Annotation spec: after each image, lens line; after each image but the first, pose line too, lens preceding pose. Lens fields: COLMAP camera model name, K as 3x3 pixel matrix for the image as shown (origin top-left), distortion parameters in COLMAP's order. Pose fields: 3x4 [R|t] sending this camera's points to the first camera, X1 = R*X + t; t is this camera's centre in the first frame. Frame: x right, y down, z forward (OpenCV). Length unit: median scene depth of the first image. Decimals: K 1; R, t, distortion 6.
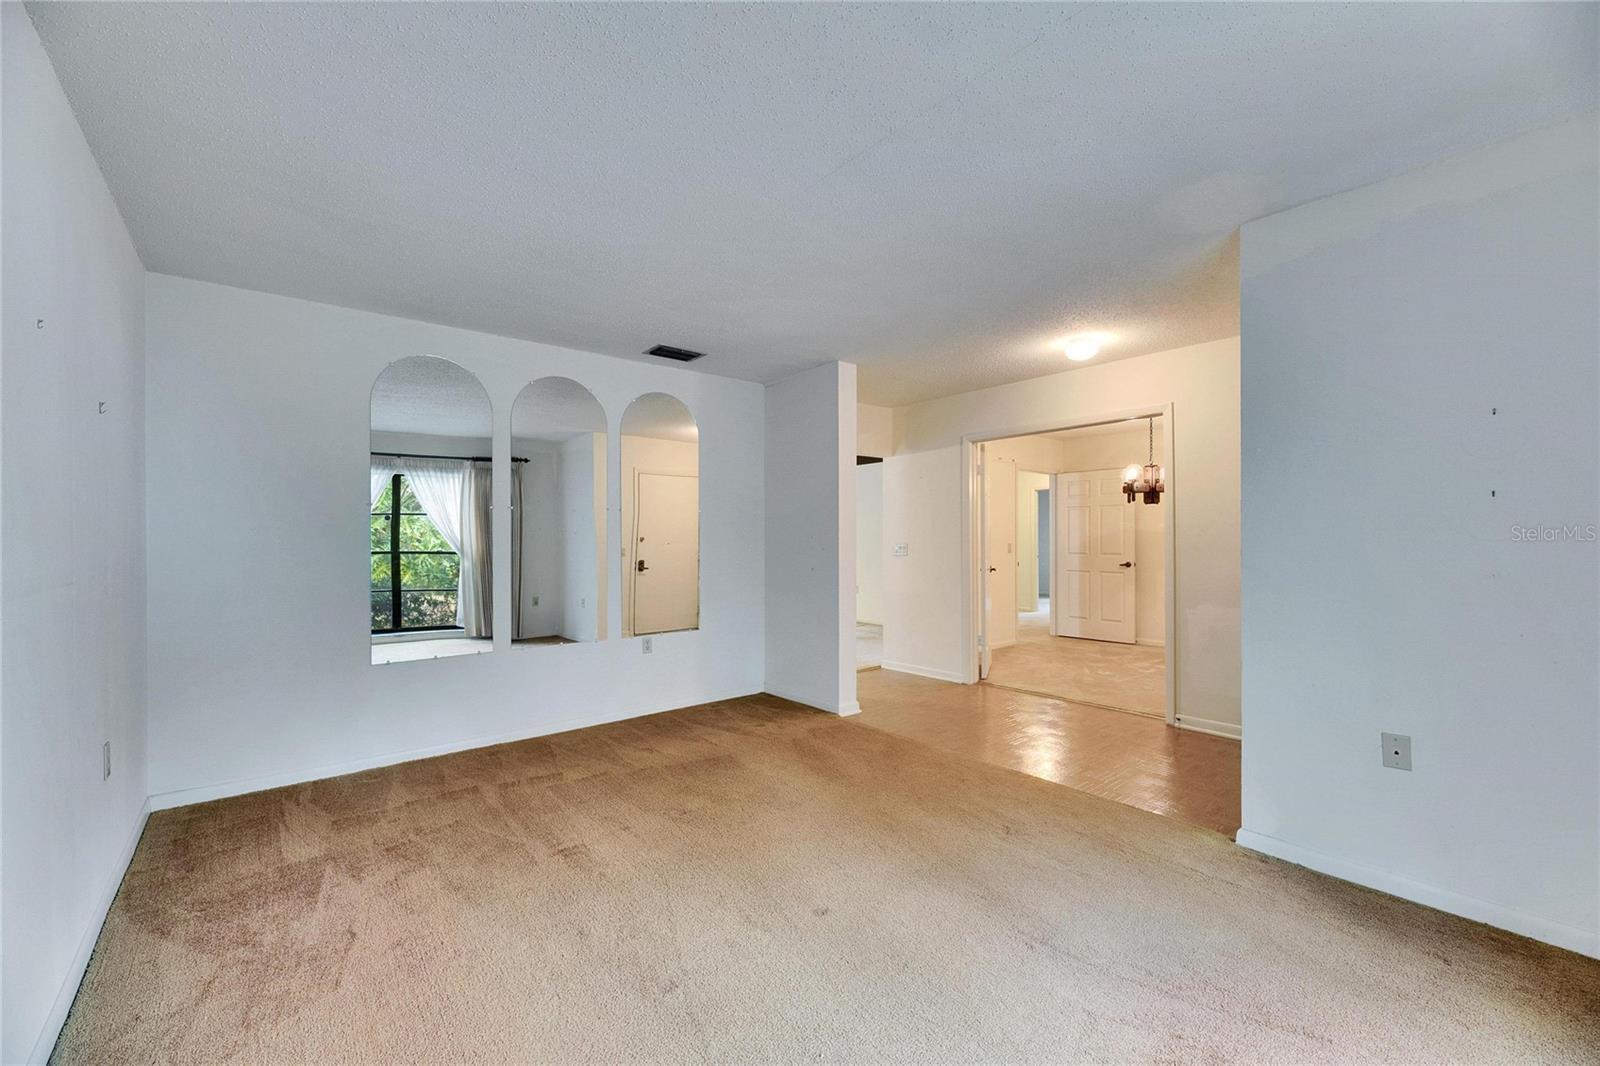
lens RADIAL K [[647.2, 0, 800.0], [0, 647.2, 536.9], [0, 0, 1]] dist [0.009742, -0.004221]
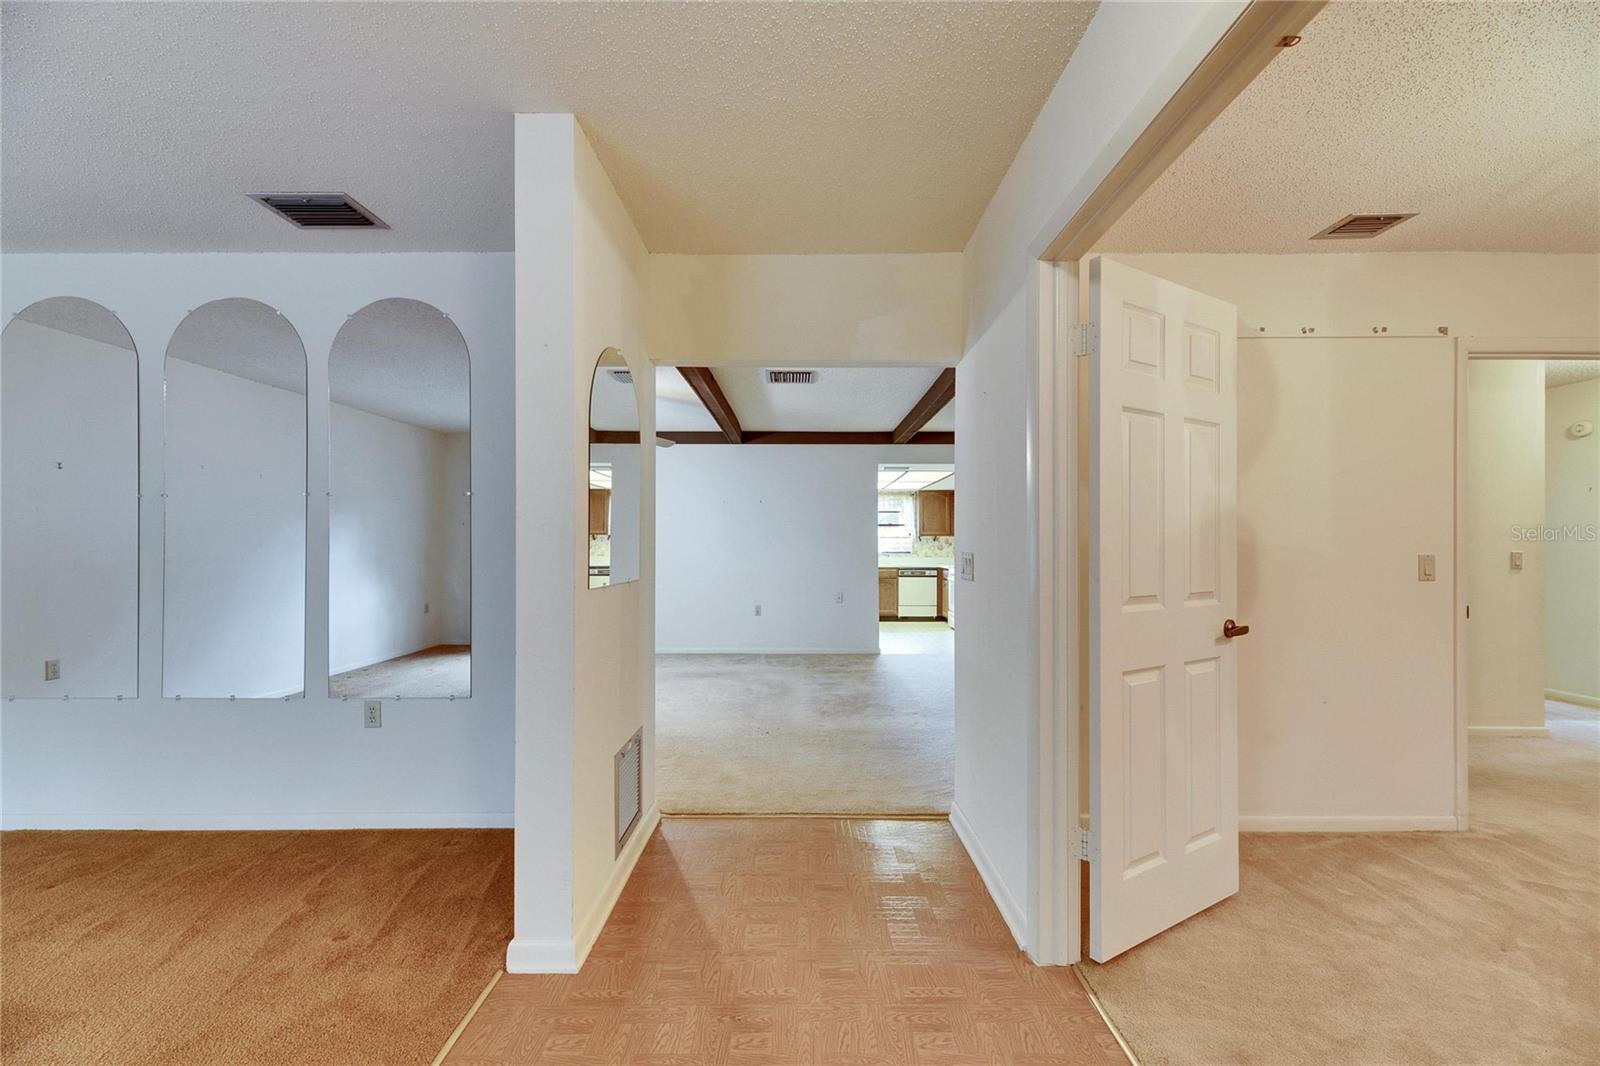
lens RADIAL K [[647.2, 0, 800.0], [0, 647.2, 536.9], [0, 0, 1]] dist [0.009742, -0.004221]
pose [[0.768958, 0.007103, -0.639260, 0.420043], [-0.000225, 0.999941, 0.010841, -0.005583], [0.639299, -0.008192, 0.768915, 0.715662]]
